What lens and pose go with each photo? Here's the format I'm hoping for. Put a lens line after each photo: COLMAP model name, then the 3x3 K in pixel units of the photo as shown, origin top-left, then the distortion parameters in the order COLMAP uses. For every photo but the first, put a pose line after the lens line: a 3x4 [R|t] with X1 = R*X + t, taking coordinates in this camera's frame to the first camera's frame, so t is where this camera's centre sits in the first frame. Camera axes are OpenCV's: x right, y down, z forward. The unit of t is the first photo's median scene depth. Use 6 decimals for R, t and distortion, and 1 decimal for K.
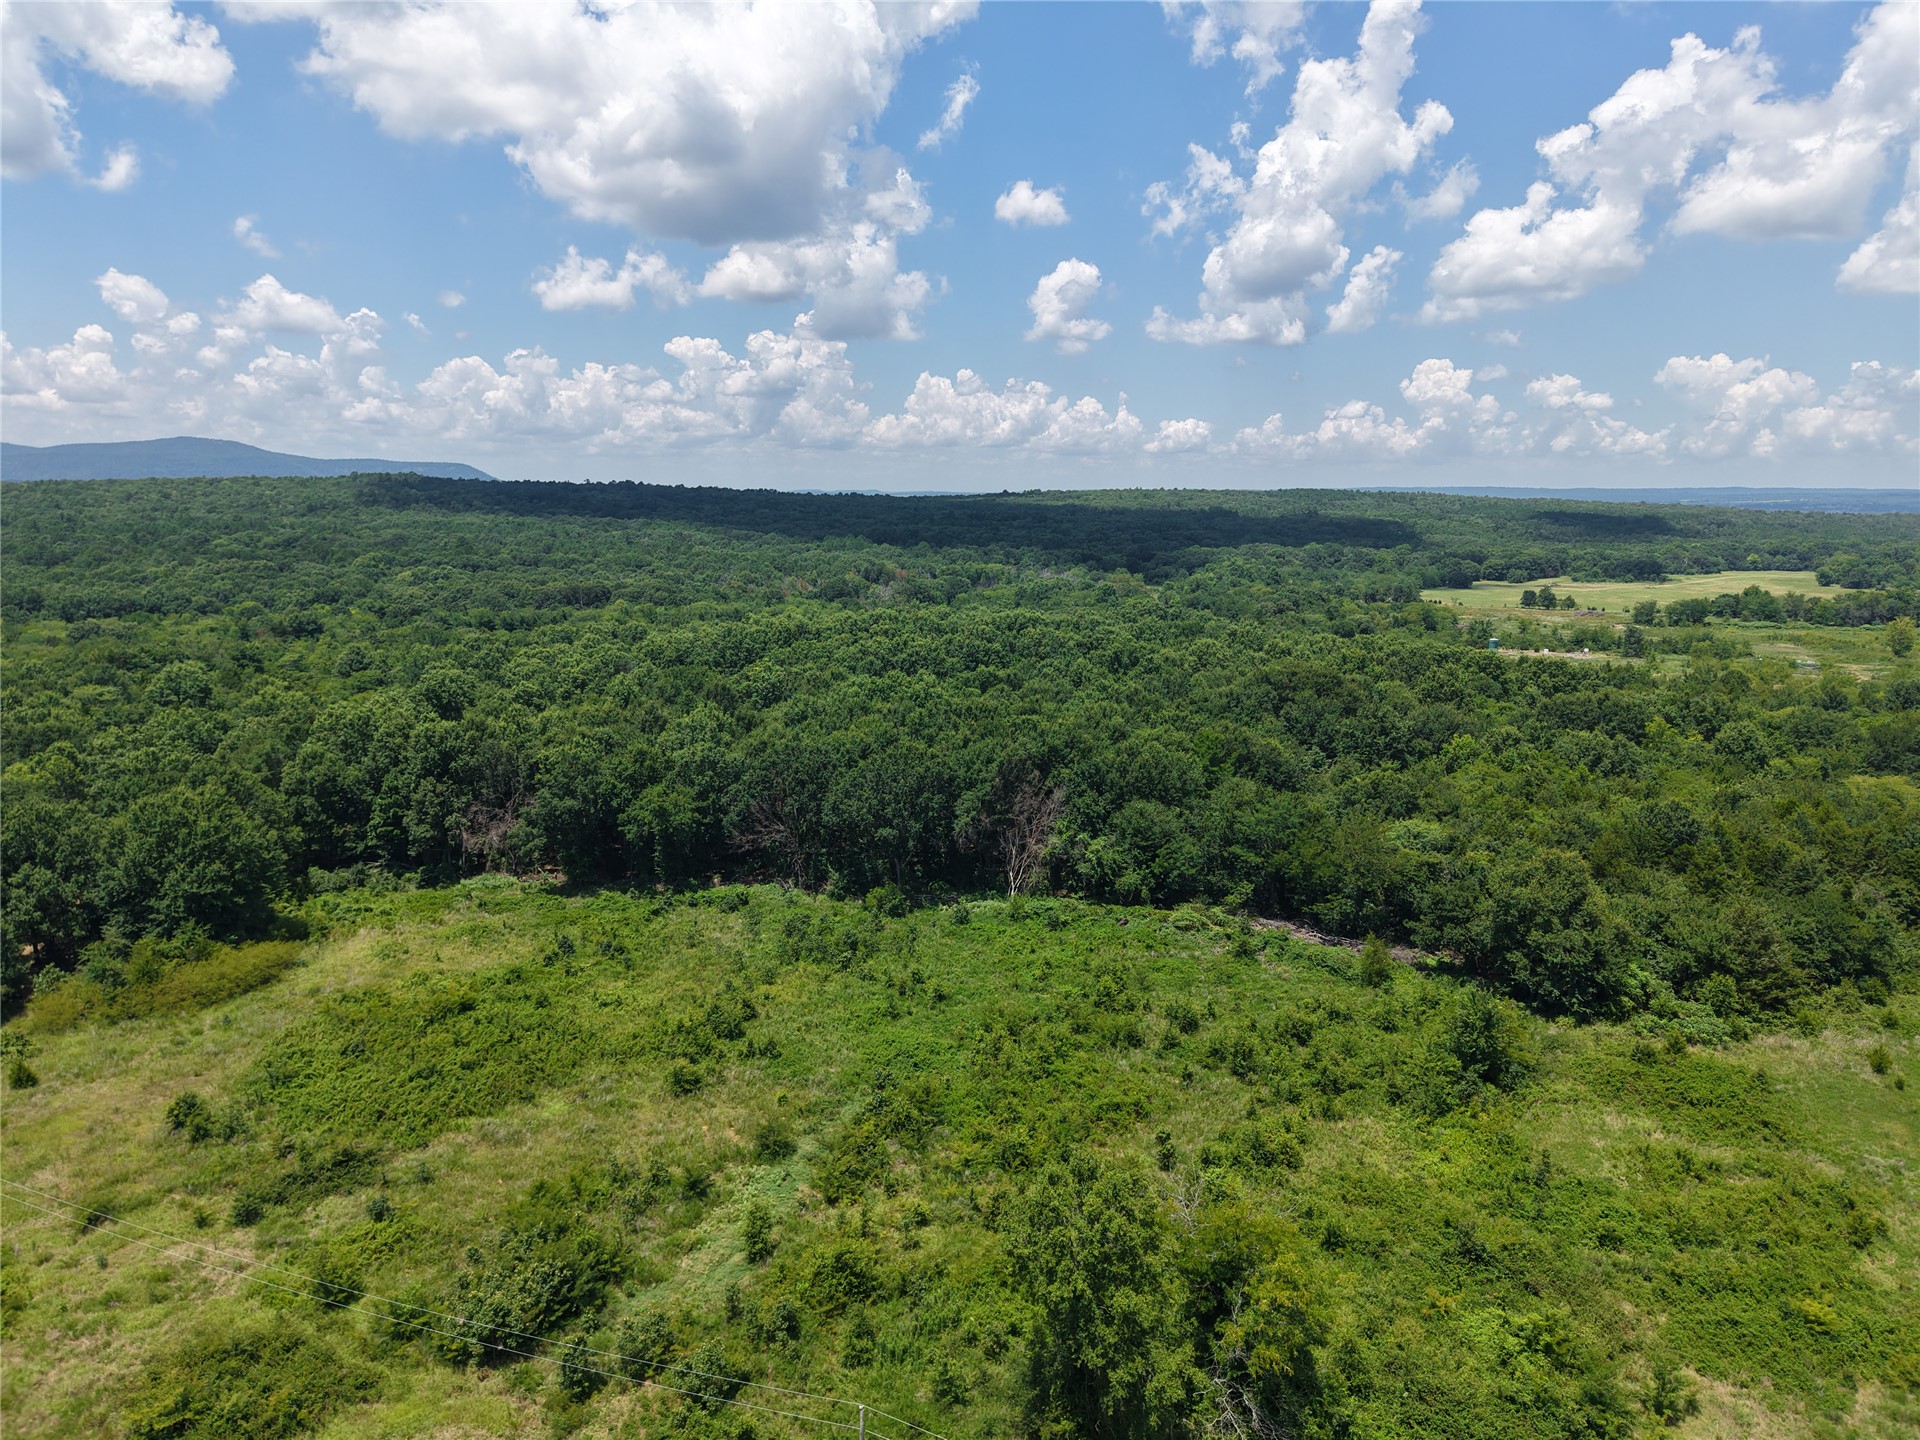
lens RADIAL K [[1291.0, 0, 959.0], [0, 1291.0, 714.1], [0, 0, 1]] dist [0.016564, -0.010966]
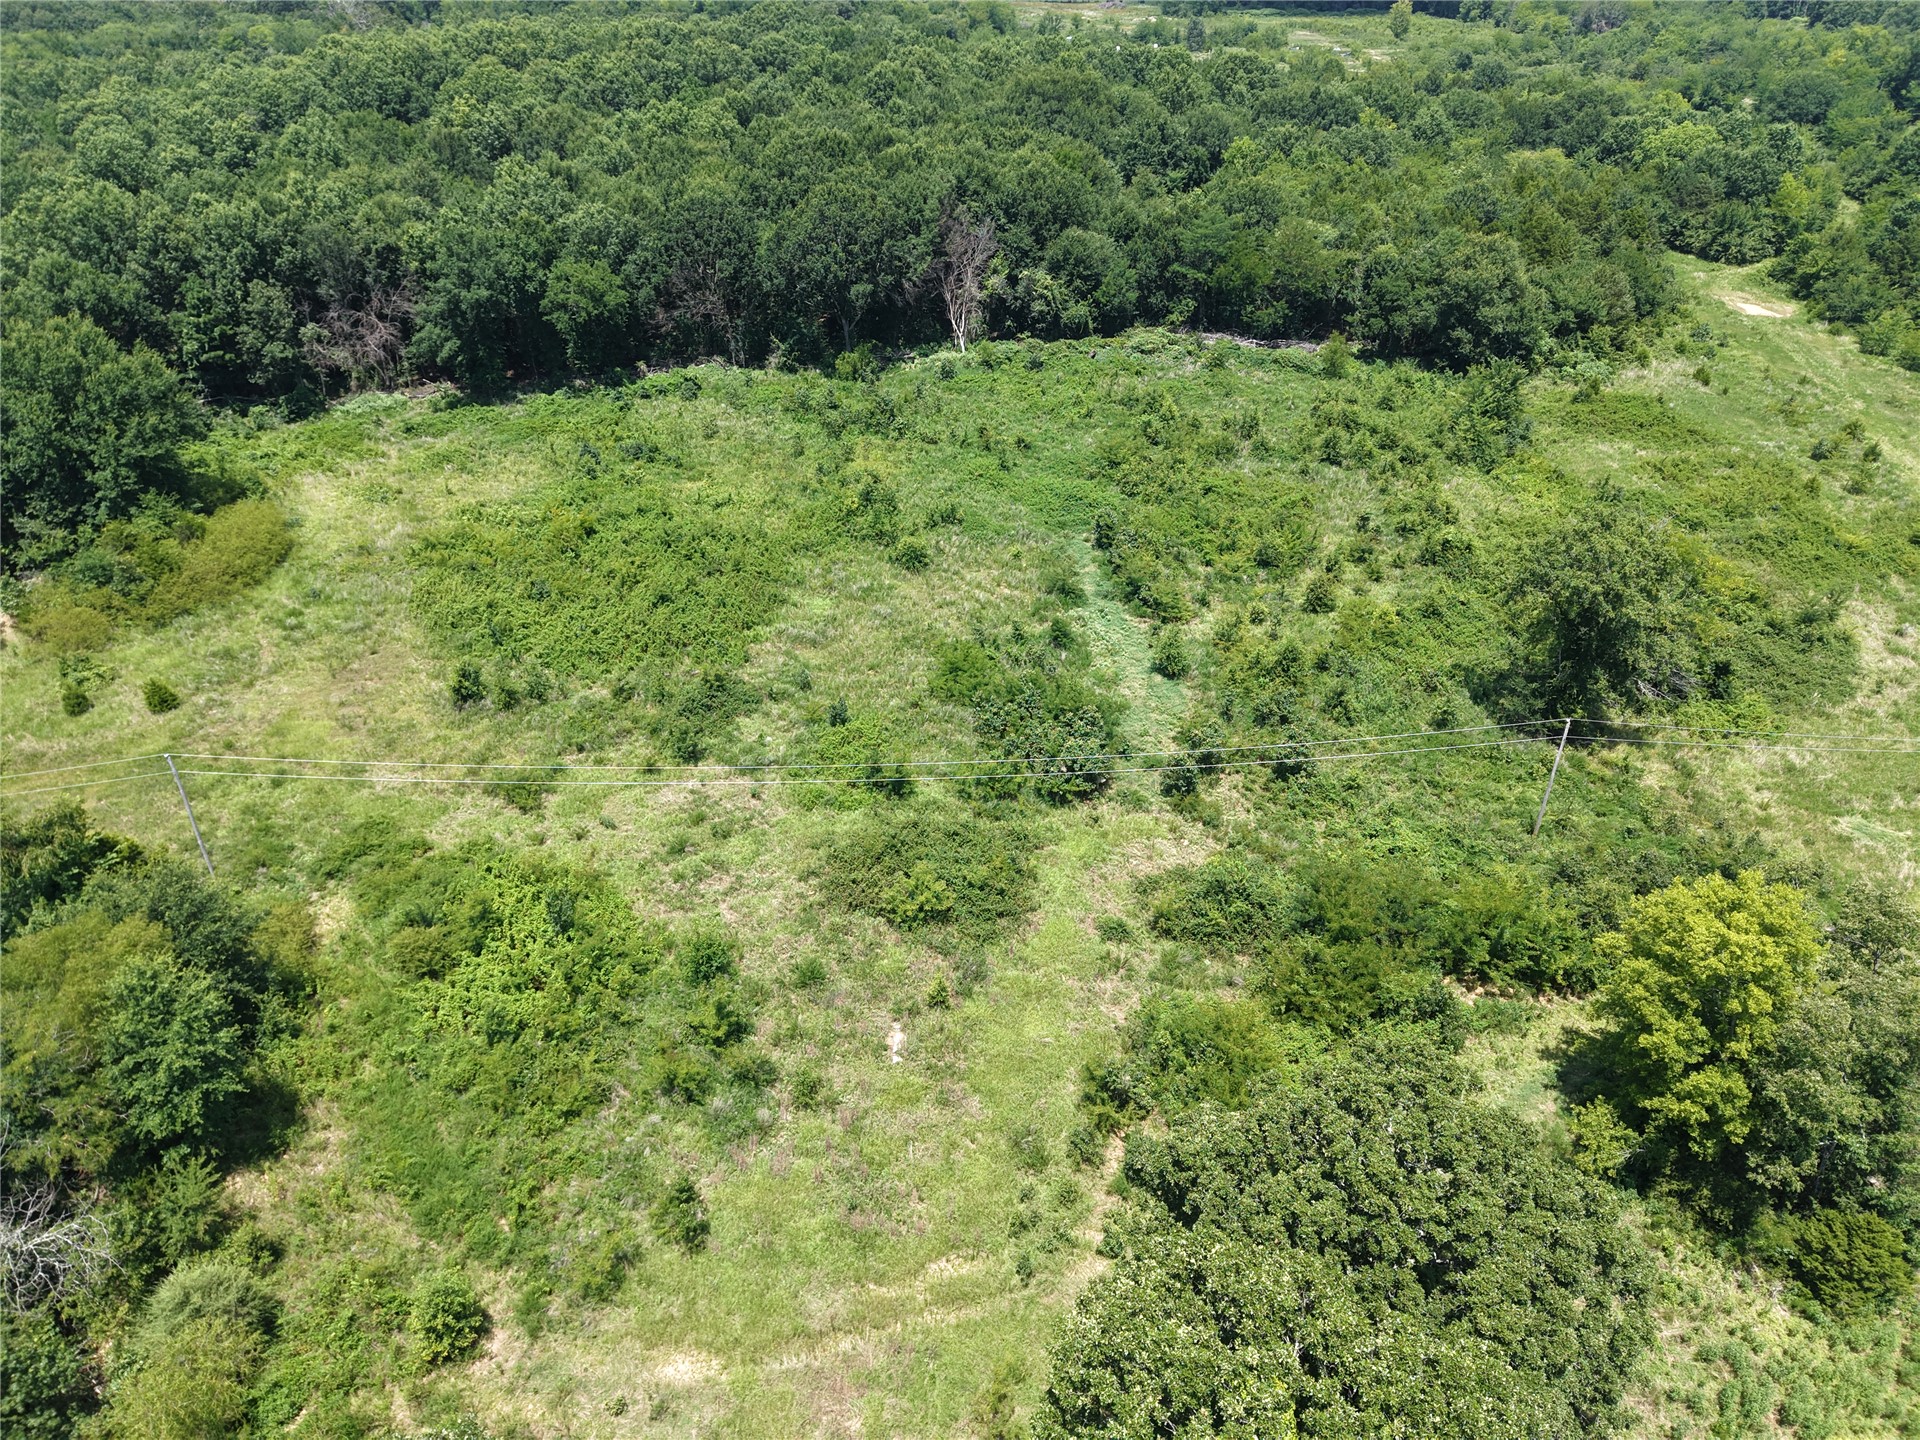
lens RADIAL K [[1291.0, 0, 959.0], [0, 1291.0, 714.1], [0, 0, 1]] dist [0.016564, -0.010966]
pose [[0.906153, -0.228147, 0.356140, -0.385913], [0.065913, 0.907925, 0.413918, -0.011674], [-0.417783, -0.351598, 0.837757, 0.070257]]
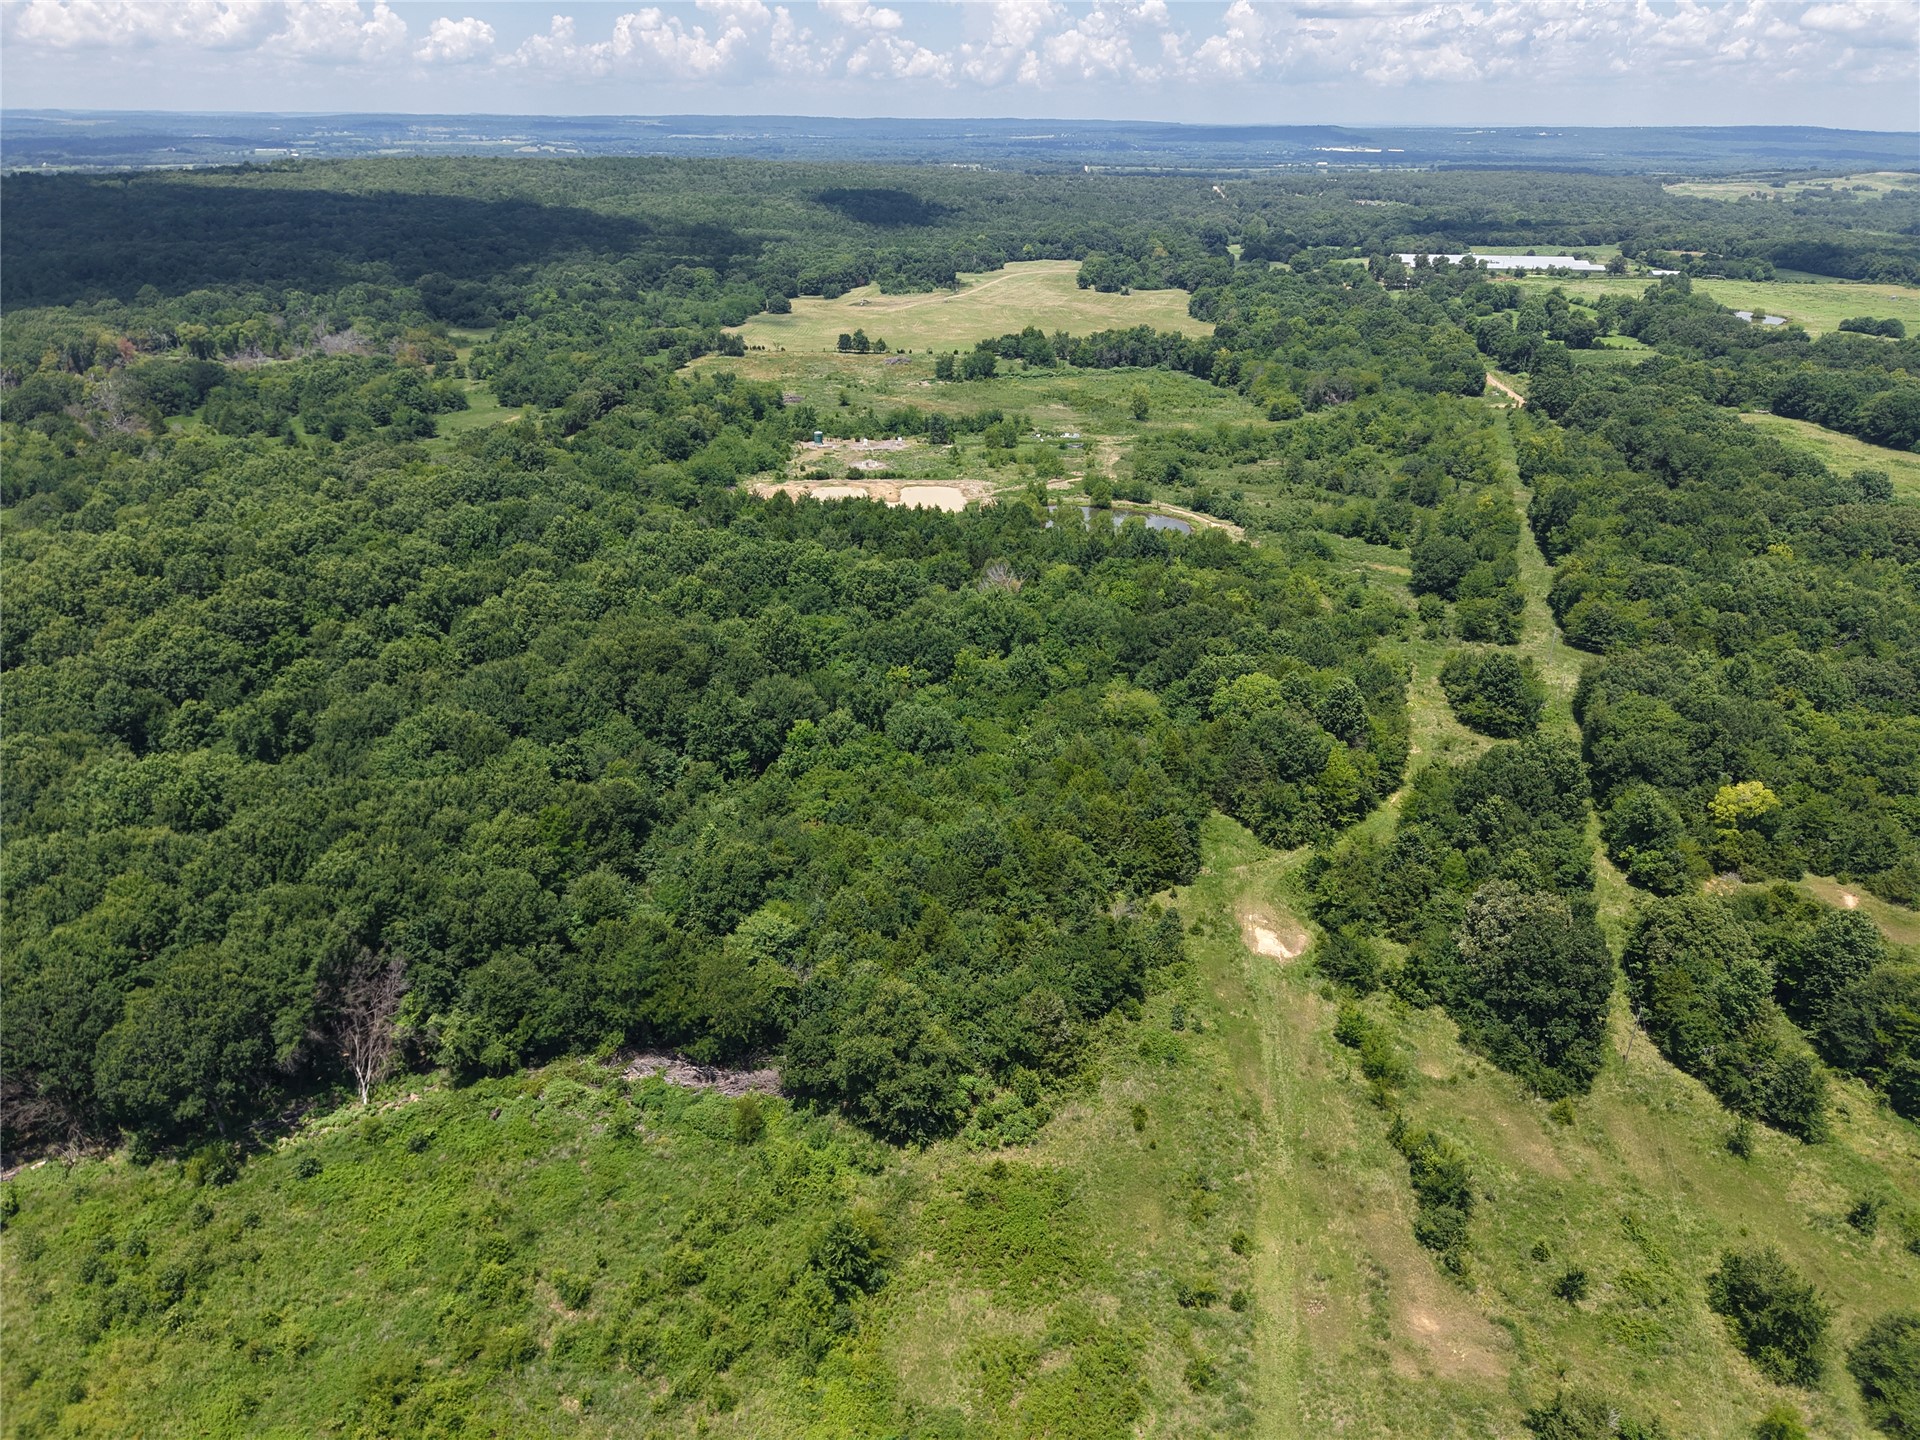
lens RADIAL K [[1286.1, 0, 964.7], [0, 1286.1, 702.4], [0, 0, 1]] dist [0.044869, -0.040283]
pose [[0.877032, -0.196293, 0.438501, 0.067006], [0.078055, 0.958816, 0.273094, -0.352295], [-0.474048, -0.205284, 0.856234, 0.066223]]
